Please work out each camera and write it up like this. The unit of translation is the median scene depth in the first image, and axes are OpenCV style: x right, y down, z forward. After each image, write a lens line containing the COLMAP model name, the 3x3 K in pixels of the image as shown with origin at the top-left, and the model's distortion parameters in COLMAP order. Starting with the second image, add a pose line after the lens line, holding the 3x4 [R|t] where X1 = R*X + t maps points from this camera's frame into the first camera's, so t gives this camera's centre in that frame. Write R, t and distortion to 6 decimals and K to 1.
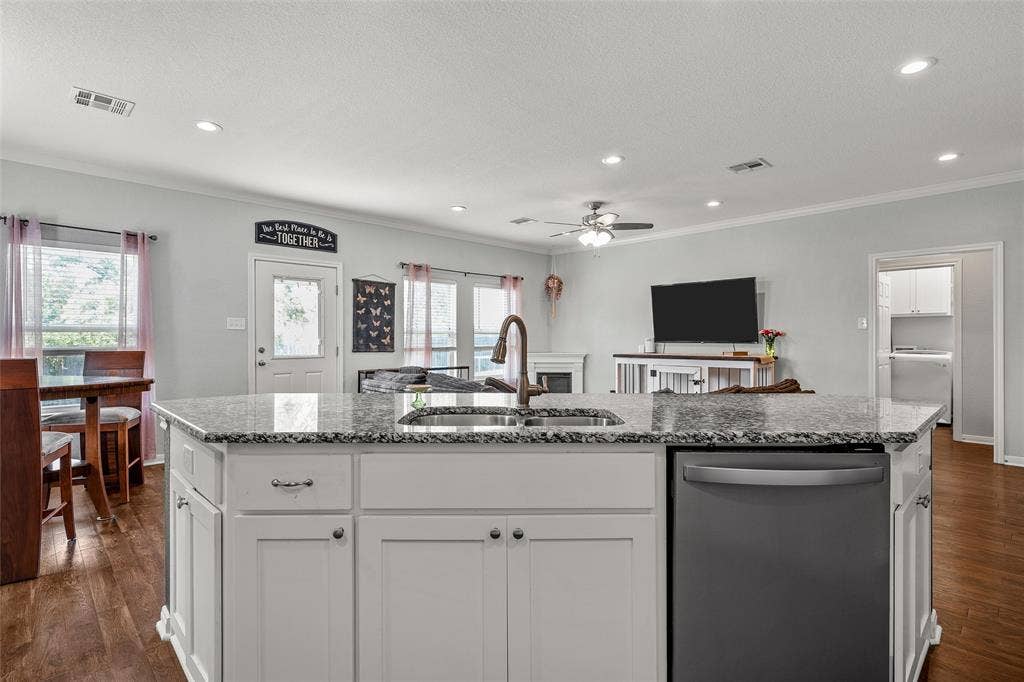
lens RADIAL K [[497.8, 0, 513.8], [0, 497.8, 342.7], [0, 0, 1]] dist [0.001689, 0.000127]
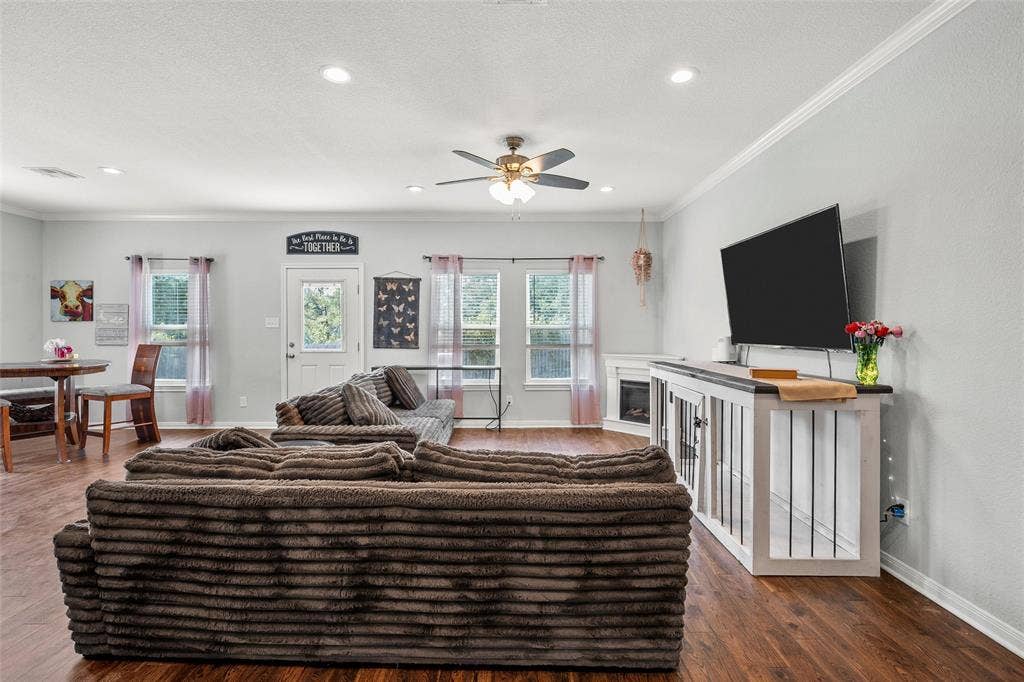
lens RADIAL K [[480.6, 0, 517.4], [0, 480.6, 339.0], [0, 0, 1]] dist [0.001929, 0.000280]
pose [[0.720797, 0.015389, -0.692976, 0.579061], [-0.006133, 0.999856, 0.015825, -0.017443], [0.693119, -0.007156, 0.720787, 0.476048]]
